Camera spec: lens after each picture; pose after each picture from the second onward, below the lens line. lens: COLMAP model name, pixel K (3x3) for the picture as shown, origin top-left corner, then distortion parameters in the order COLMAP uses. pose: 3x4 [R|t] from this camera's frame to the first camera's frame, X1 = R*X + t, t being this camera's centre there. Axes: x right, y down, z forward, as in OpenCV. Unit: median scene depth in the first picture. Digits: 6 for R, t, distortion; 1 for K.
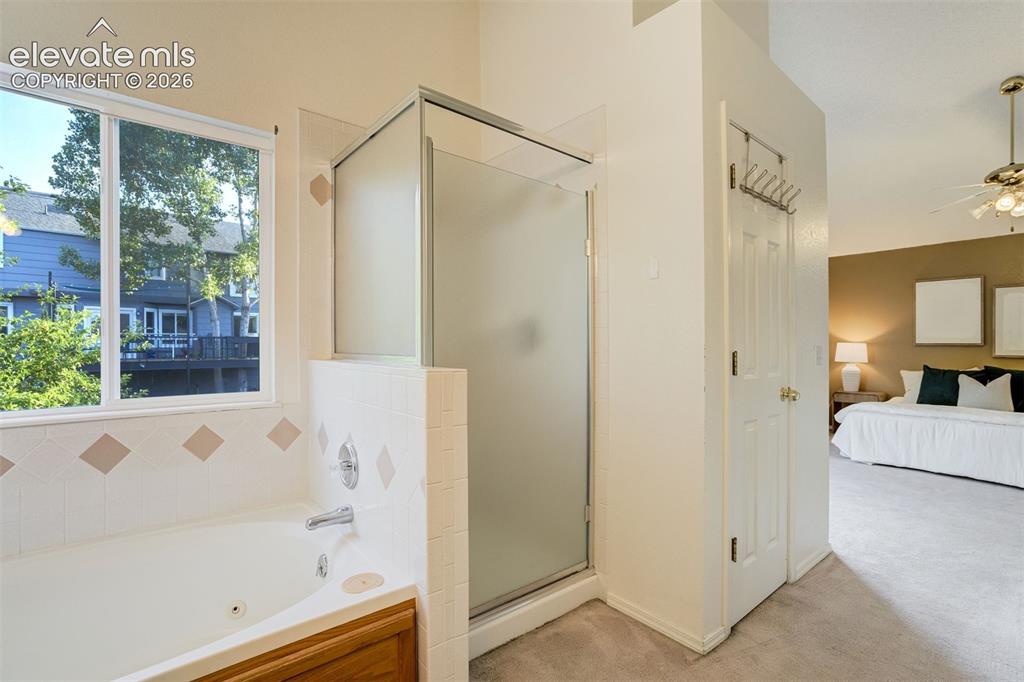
lens RADIAL K [[470.9, 0, 536.4], [0, 470.9, 340.4], [0, 0, 1]] dist [-0.037129, 0.000817]
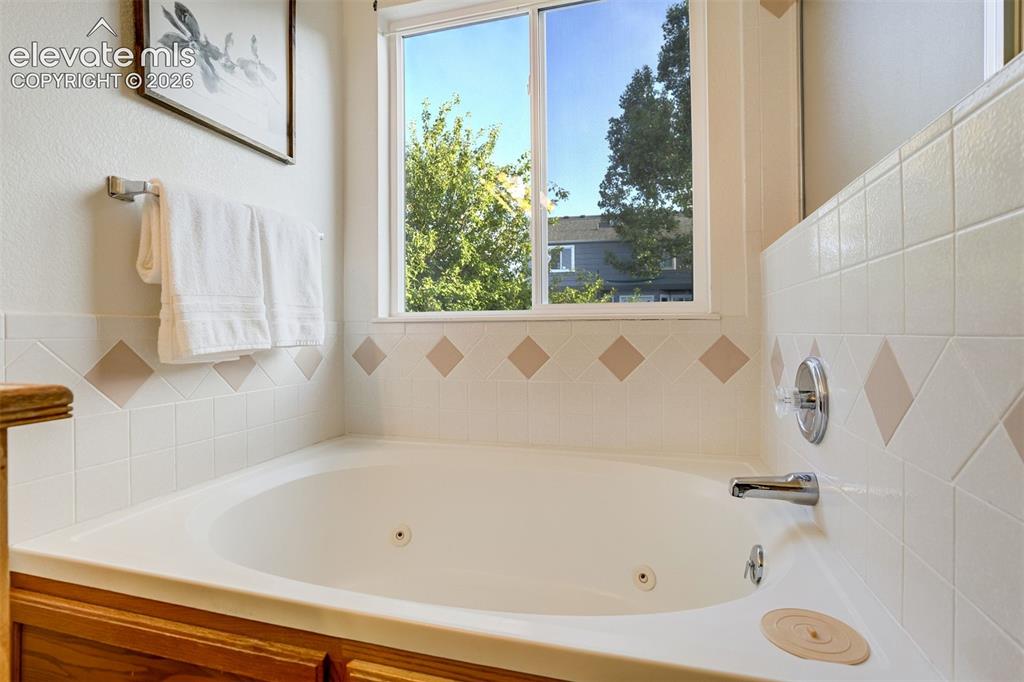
lens RADIAL K [[481.3, 0, 513.7], [0, 481.3, 333.6], [0, 0, 1]] dist [-0.001092, 0.000200]
pose [[0.526837, -0.001360, -0.849965, -0.047960], [0.013683, 0.999883, 0.006882, 0.079644], [0.849856, -0.015255, 0.526794, 0.180502]]
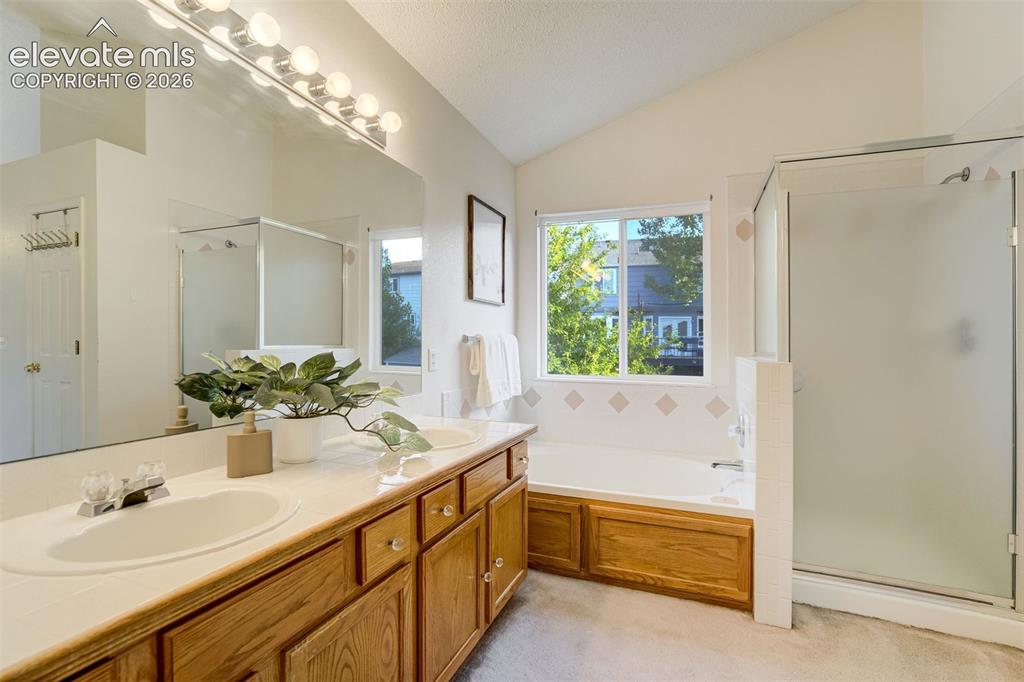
lens RADIAL K [[461.7, 0, 510.8], [0, 461.7, 325.9], [0, 0, 1]] dist [-0.002332, 0.000128]
pose [[0.447743, -0.027991, -0.893724, 0.234883], [-0.003367, 0.999450, -0.032990, -0.000640], [0.894156, 0.017780, 0.447403, -0.111130]]
